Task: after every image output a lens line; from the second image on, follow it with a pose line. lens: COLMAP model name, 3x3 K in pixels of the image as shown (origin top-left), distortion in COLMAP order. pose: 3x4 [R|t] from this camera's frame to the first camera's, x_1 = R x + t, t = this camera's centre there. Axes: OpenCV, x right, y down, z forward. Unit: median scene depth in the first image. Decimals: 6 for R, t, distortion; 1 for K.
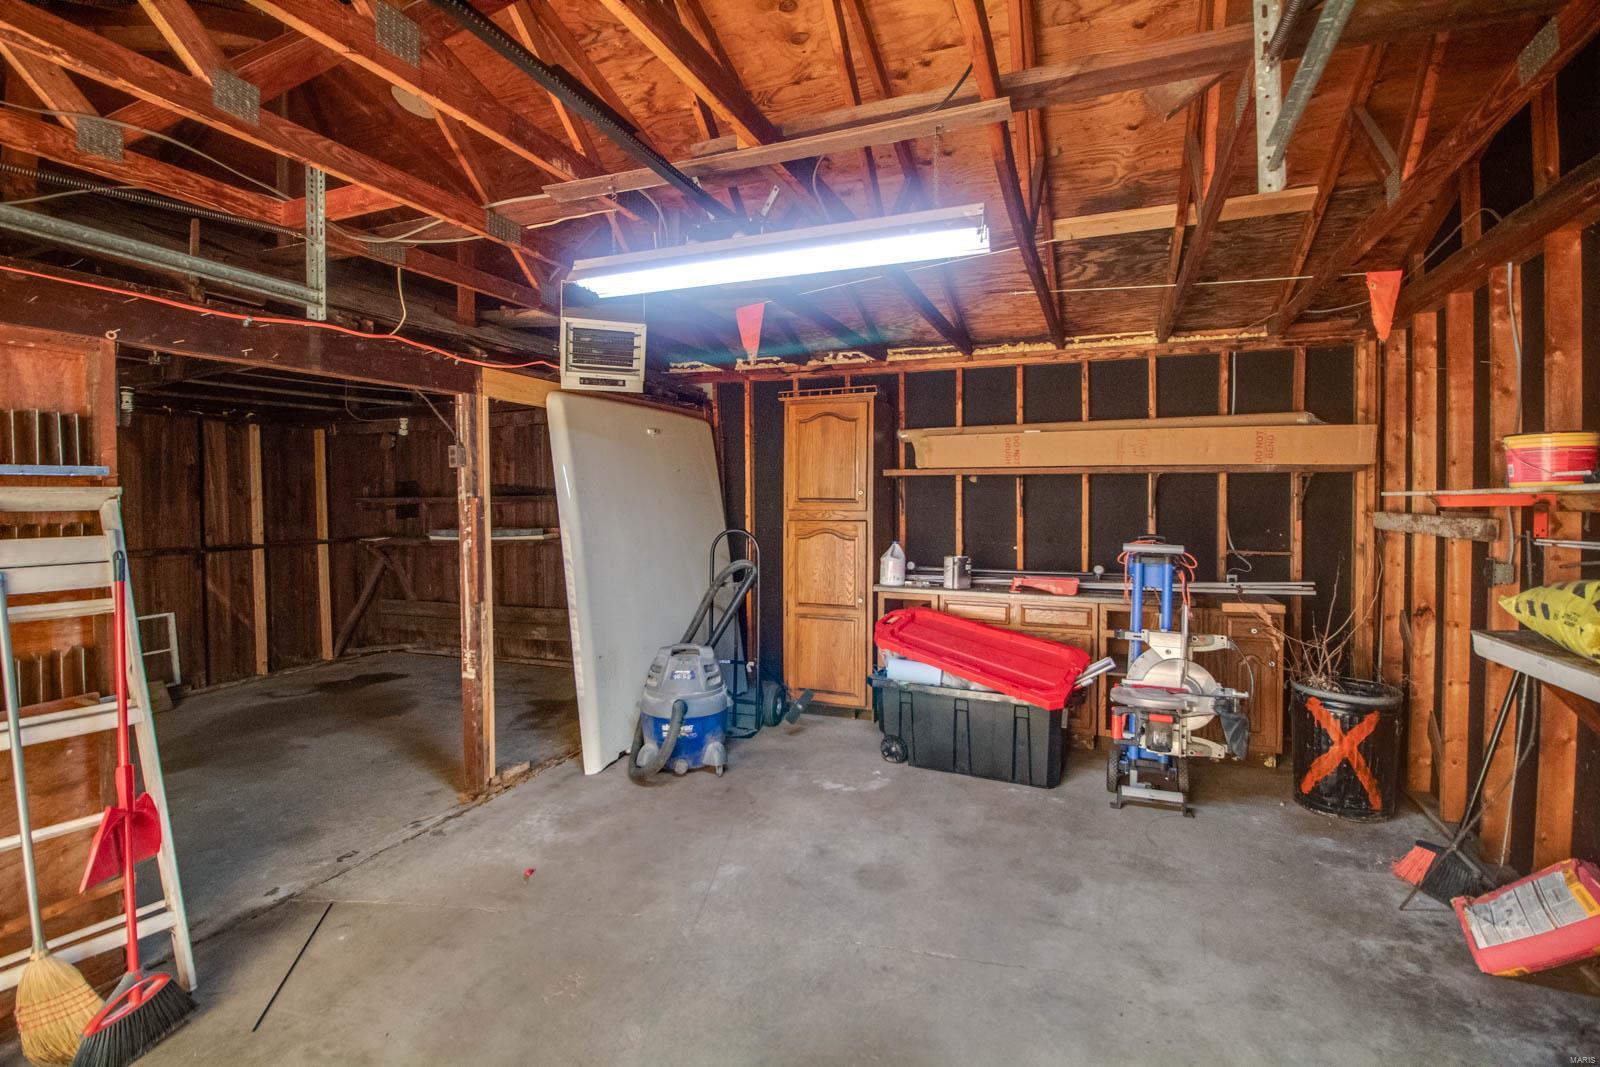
lens RADIAL K [[761.2, 0, 793.9], [0, 761.2, 507.6], [0, 0, 1]] dist [-0.000167, -0.013795]
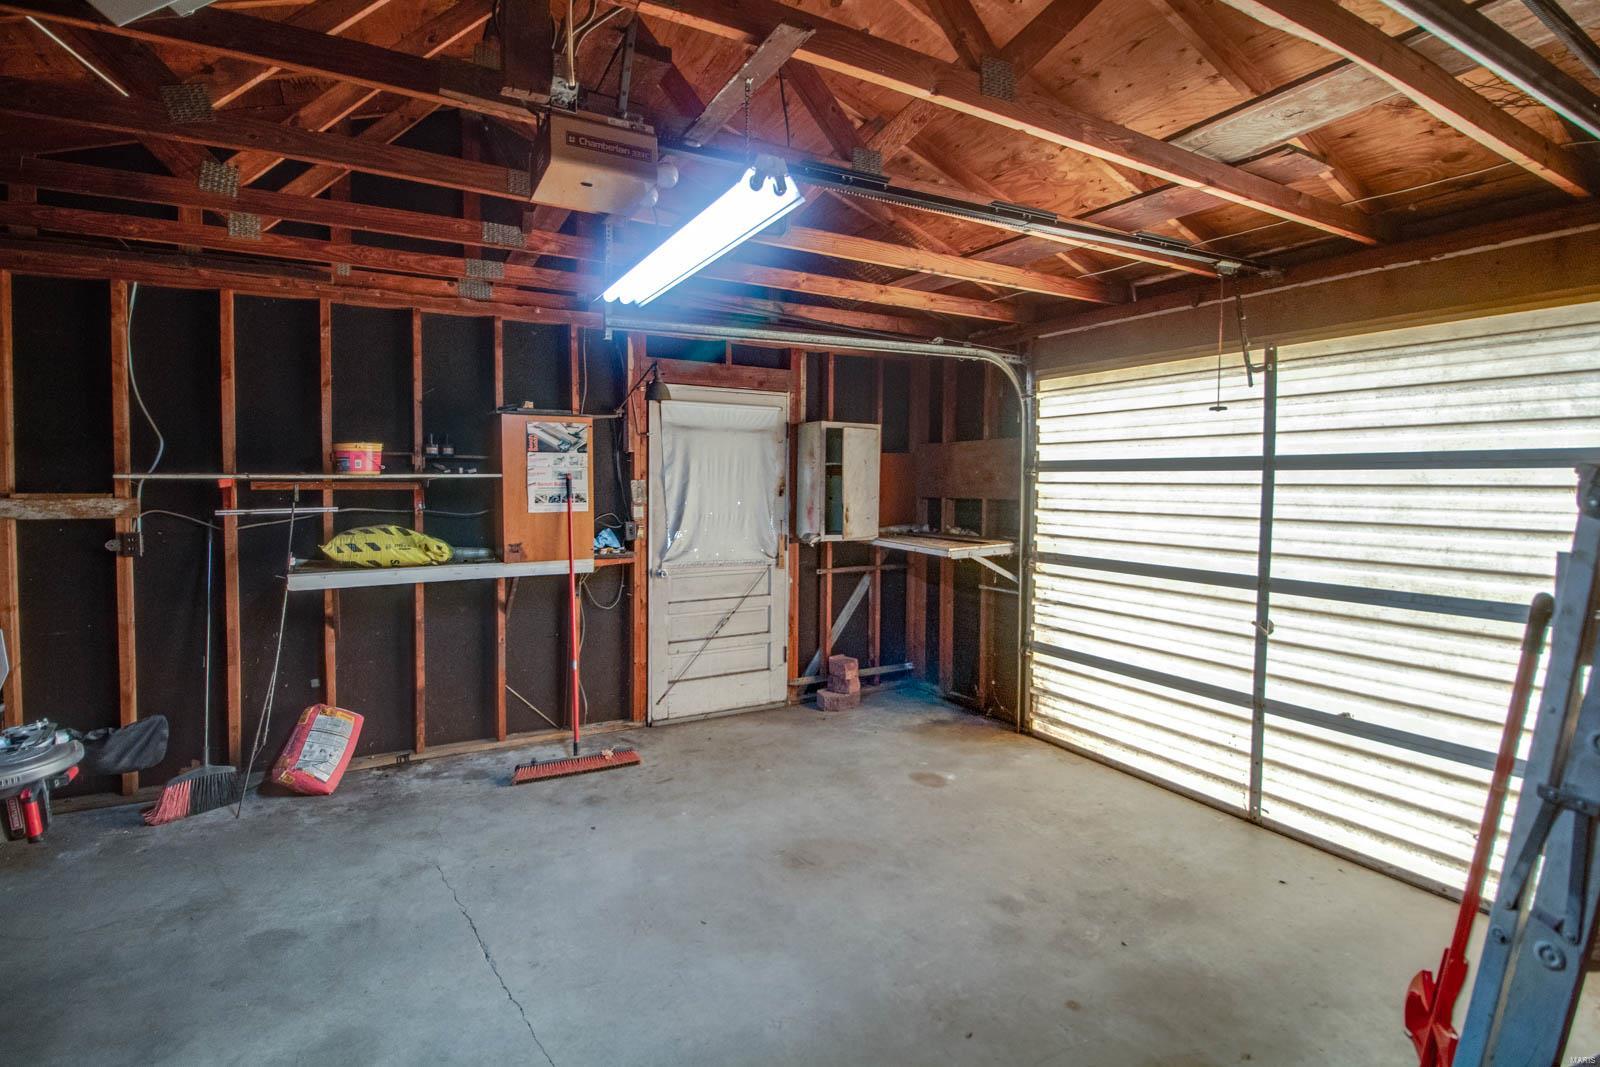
lens RADIAL K [[761.2, 0, 793.9], [0, 761.2, 507.6], [0, 0, 1]] dist [-0.000167, -0.013795]
pose [[-0.784212, -0.041060, 0.619134, -0.707077], [-0.014056, 0.998728, 0.048430, -0.067141], [-0.620334, 0.029277, -0.783791, 1.409129]]
